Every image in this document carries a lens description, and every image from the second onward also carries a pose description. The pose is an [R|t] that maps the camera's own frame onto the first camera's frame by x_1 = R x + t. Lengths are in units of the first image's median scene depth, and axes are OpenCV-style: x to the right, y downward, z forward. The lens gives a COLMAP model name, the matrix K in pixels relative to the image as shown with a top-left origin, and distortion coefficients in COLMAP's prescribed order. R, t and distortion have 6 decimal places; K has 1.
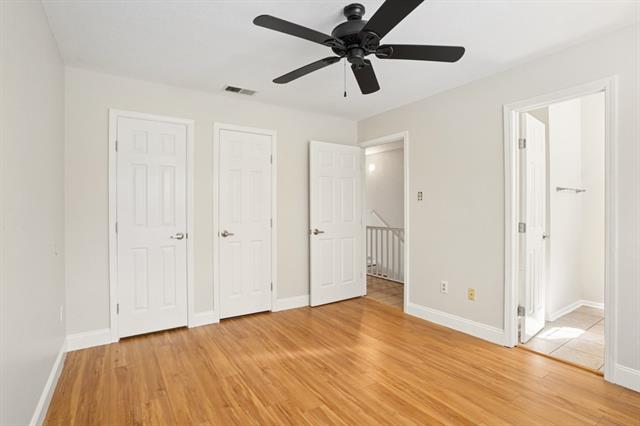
lens RADIAL K [[322.4, 0, 320.7], [0, 322.4, 213.3], [0, 0, 1]] dist [-0.054513, 0.025299]
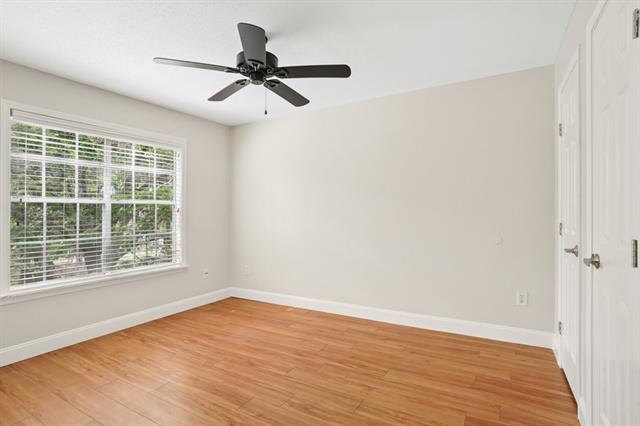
lens RADIAL K [[322.4, 0, 320.9], [0, 322.4, 207.9], [0, 0, 1]] dist [-0.054513, 0.025299]
pose [[-0.899368, 0.007063, -0.437136, 0.349907], [0.005337, 0.999972, 0.005176, -0.024265], [0.437160, 0.002322, -0.899381, 1.847647]]
